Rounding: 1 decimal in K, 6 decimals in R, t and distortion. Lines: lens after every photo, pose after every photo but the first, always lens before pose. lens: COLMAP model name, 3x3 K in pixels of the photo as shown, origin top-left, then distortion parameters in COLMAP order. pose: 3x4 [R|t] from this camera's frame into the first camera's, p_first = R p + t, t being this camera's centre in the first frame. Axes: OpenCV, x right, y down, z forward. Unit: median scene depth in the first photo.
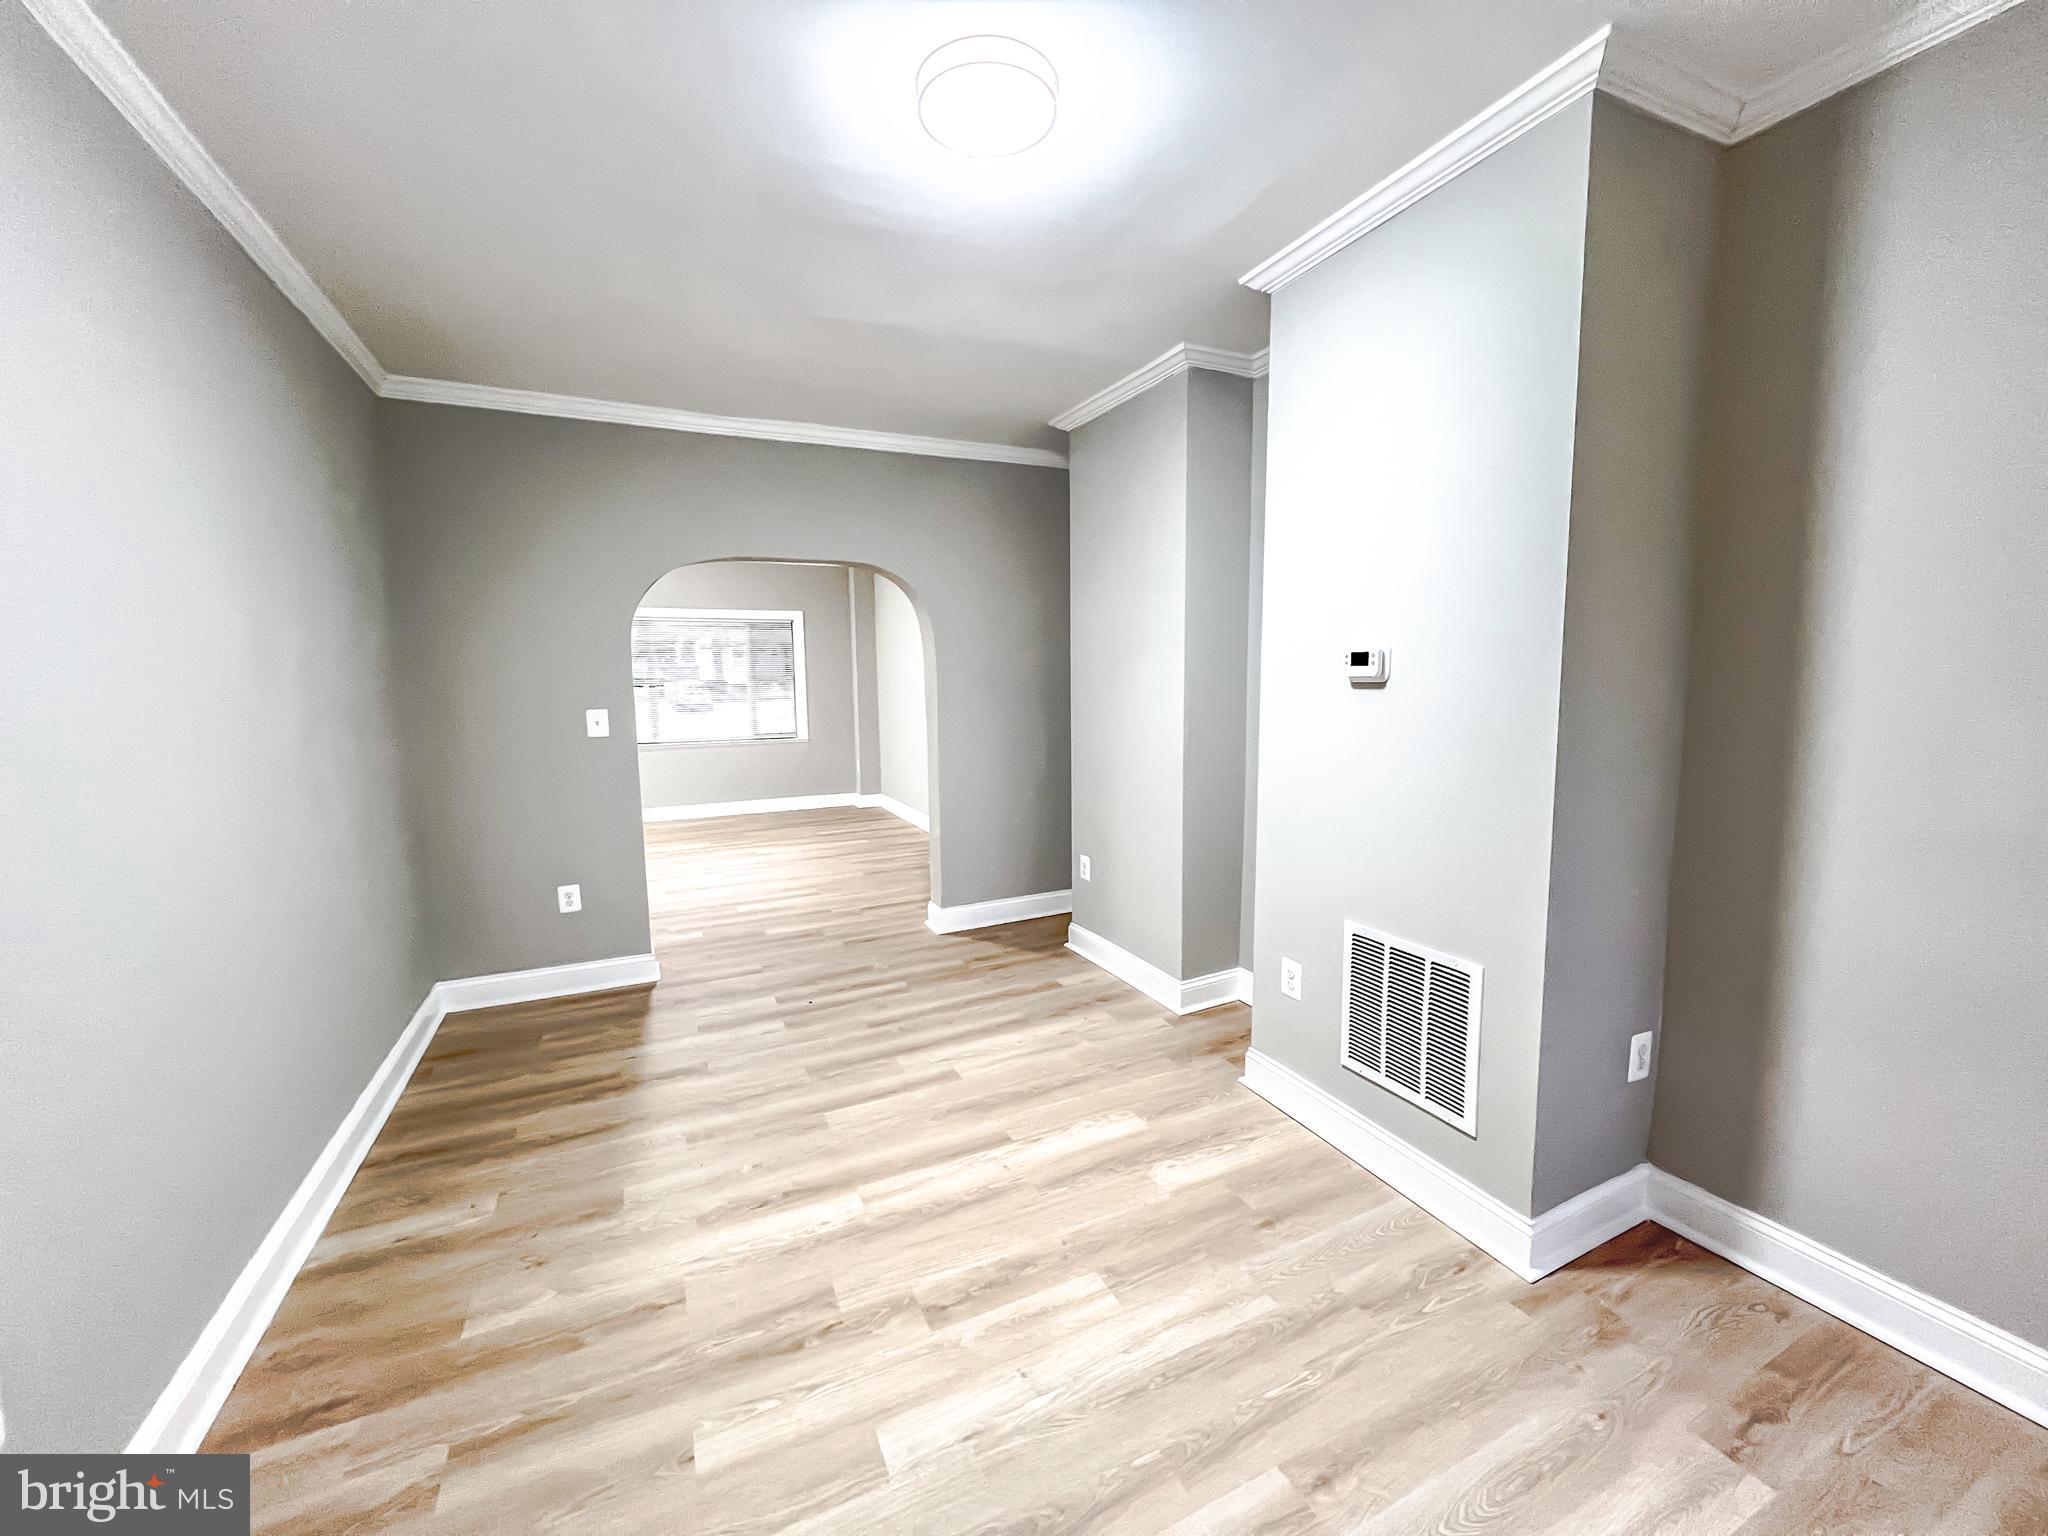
lens RADIAL K [[819.6, 0, 1027.8], [0, 819.6, 765.1], [0, 0, 1]] dist [-0.001741, -0.000520]
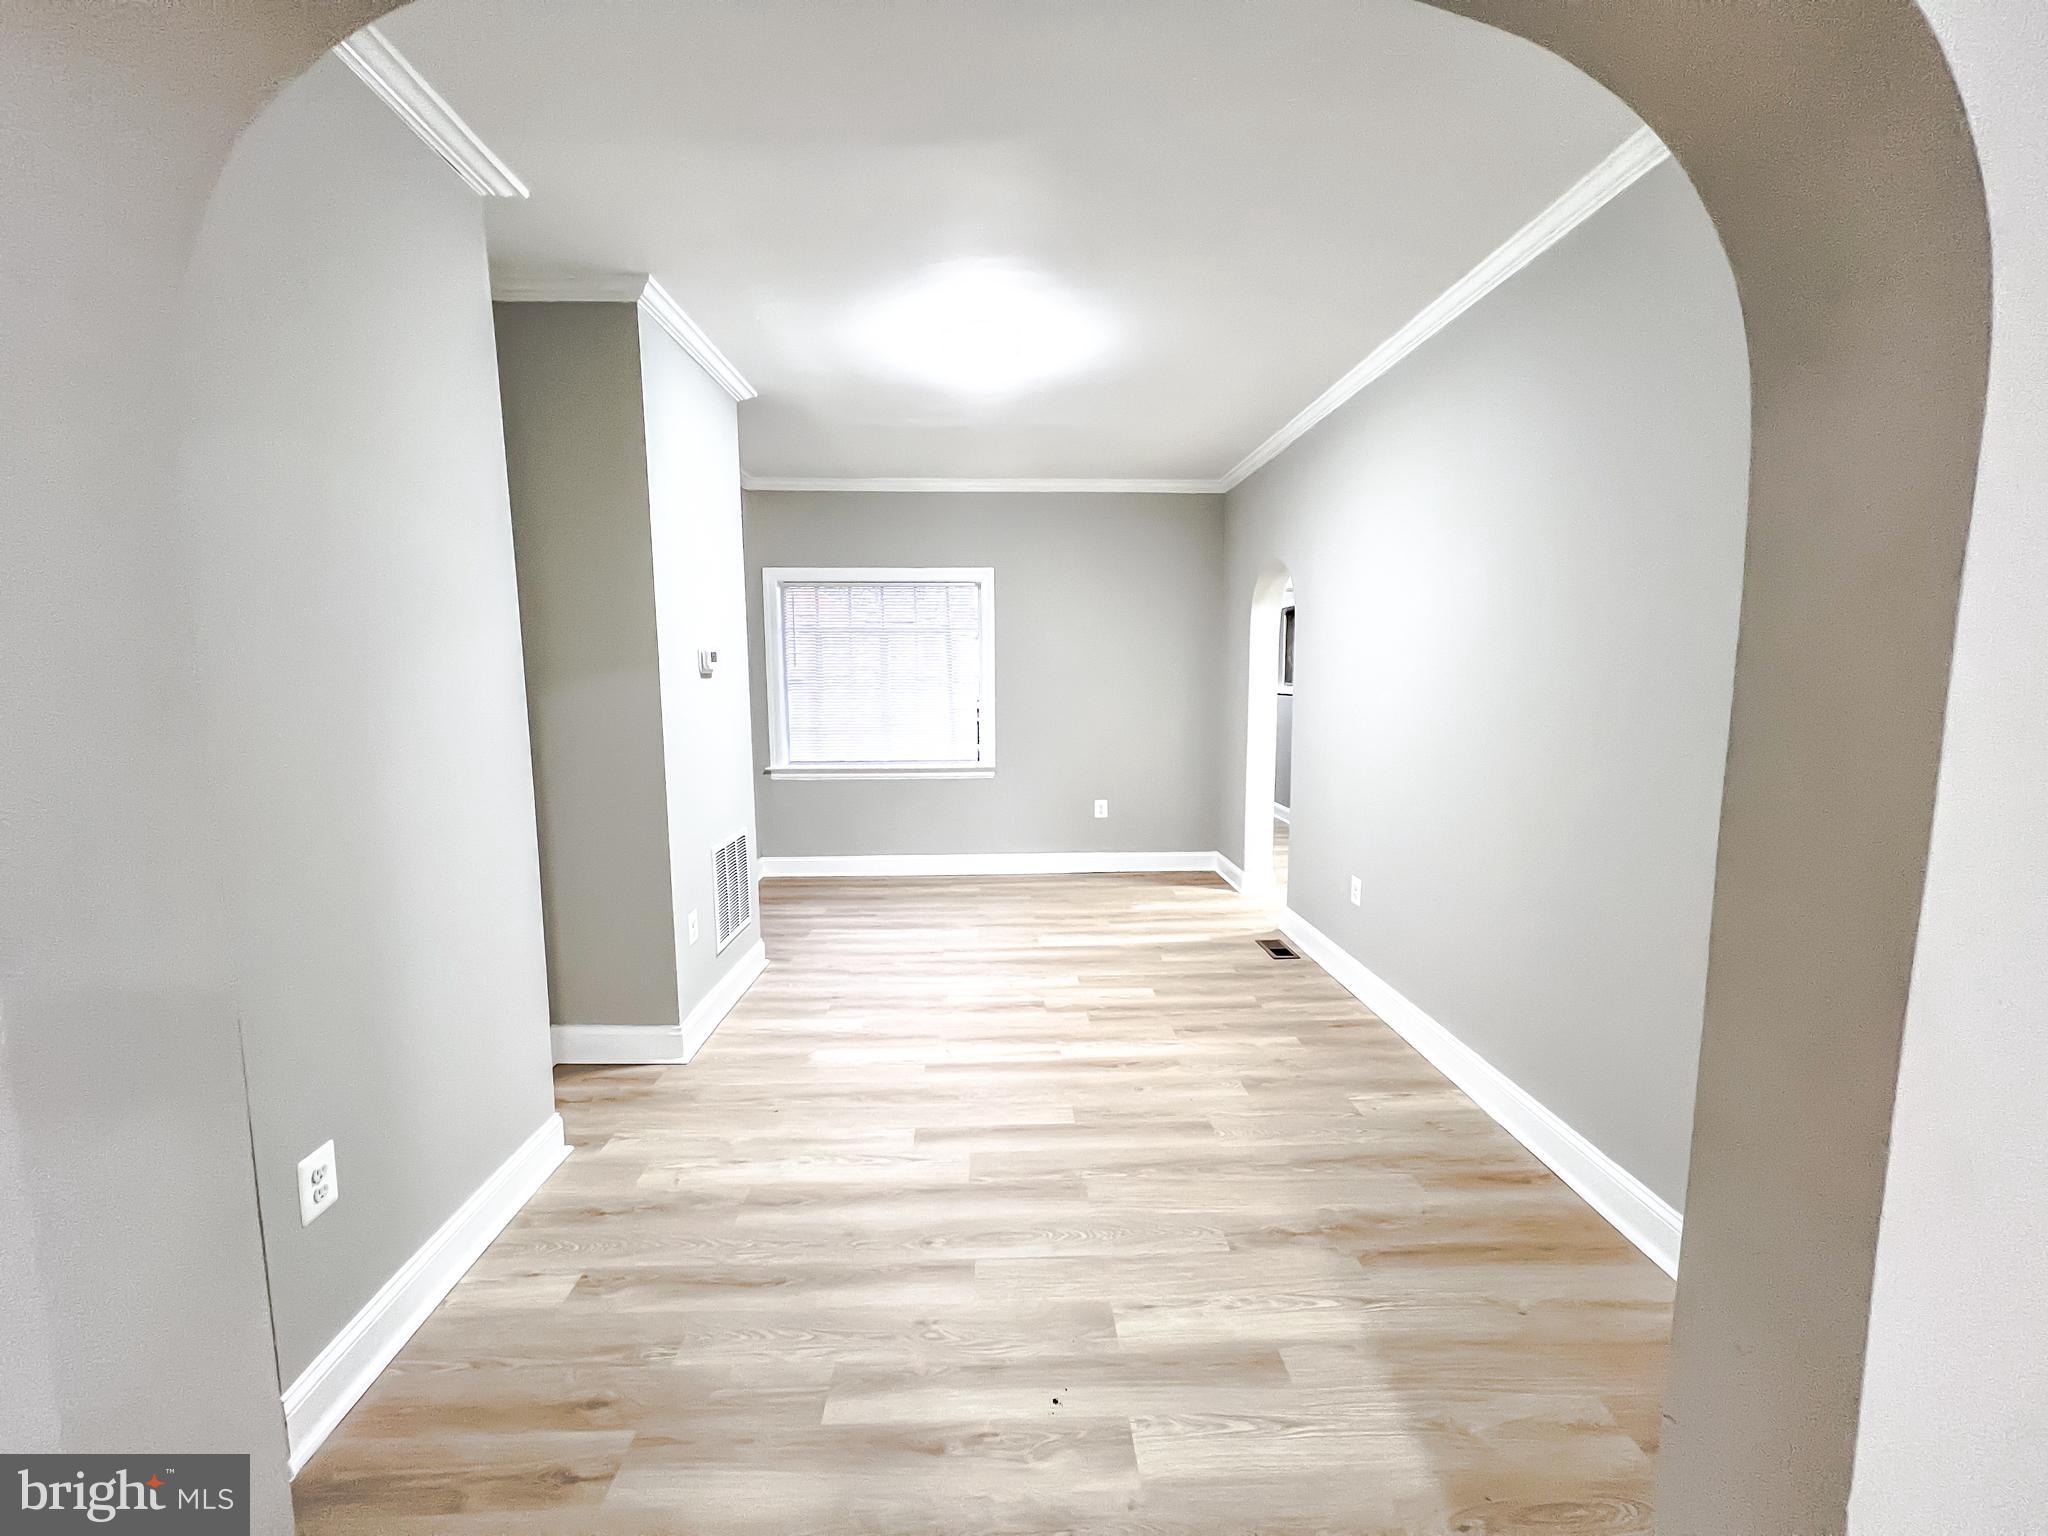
lens RADIAL K [[819.6, 0, 1019.9], [0, 819.6, 766.2], [0, 0, 1]] dist [-0.001741, -0.000520]
pose [[-0.917909, -0.027172, 0.395860, -0.638675], [0.060894, 0.976188, 0.208205, -0.202438], [-0.392091, 0.215219, -0.894397, 2.058468]]
